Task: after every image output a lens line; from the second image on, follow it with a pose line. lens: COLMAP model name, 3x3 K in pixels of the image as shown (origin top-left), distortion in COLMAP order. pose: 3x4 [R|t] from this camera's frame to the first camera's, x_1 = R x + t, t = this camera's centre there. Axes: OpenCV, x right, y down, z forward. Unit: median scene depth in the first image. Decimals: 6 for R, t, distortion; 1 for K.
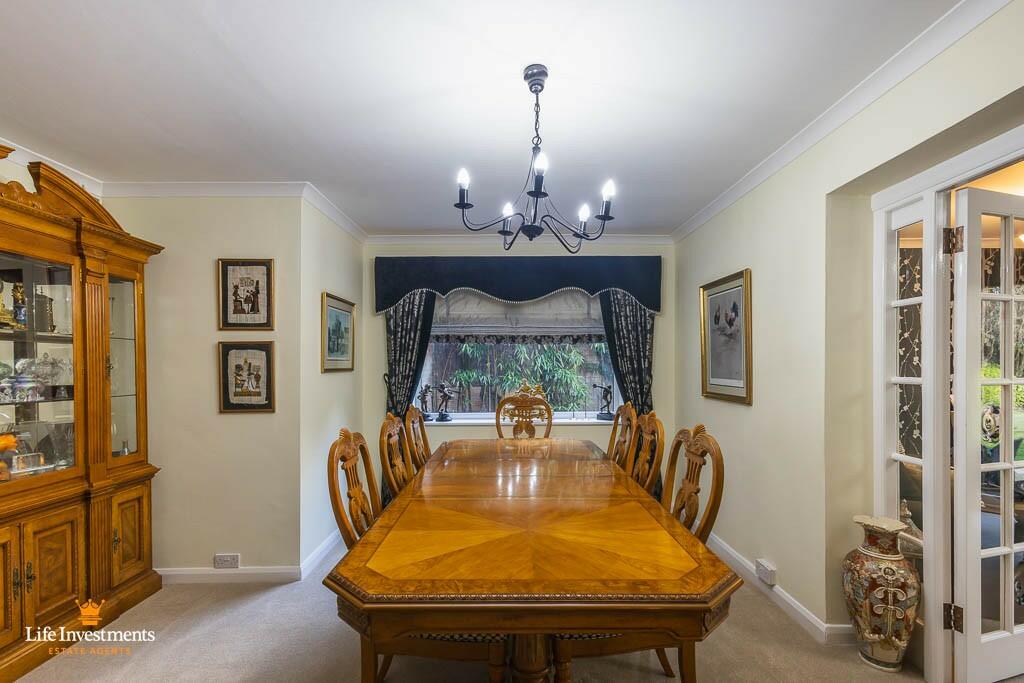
lens RADIAL K [[475.1, 0, 518.6], [0, 475.1, 367.2], [0, 0, 1]] dist [0.010606, -0.000777]
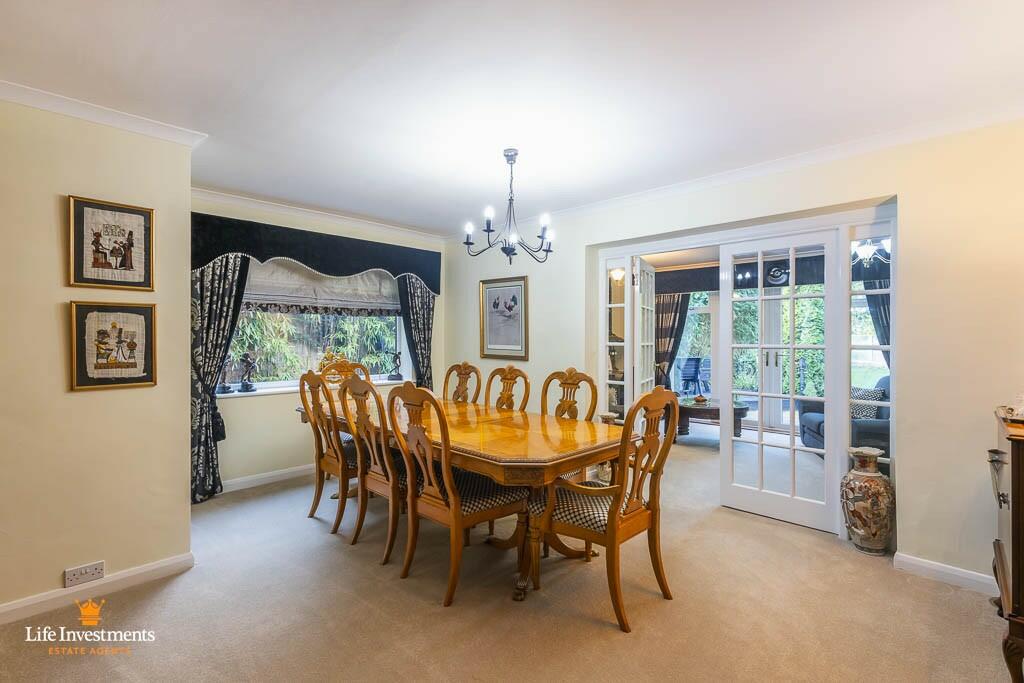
lens RADIAL K [[475.1, 0, 509.5], [0, 475.1, 342.9], [0, 0, 1]] dist [0.010606, -0.000777]
pose [[0.698954, -0.002247, 0.715163, -0.684089], [-0.004693, 0.999959, 0.007729, 0.006589], [-0.715151, -0.008758, 0.698915, -0.074997]]
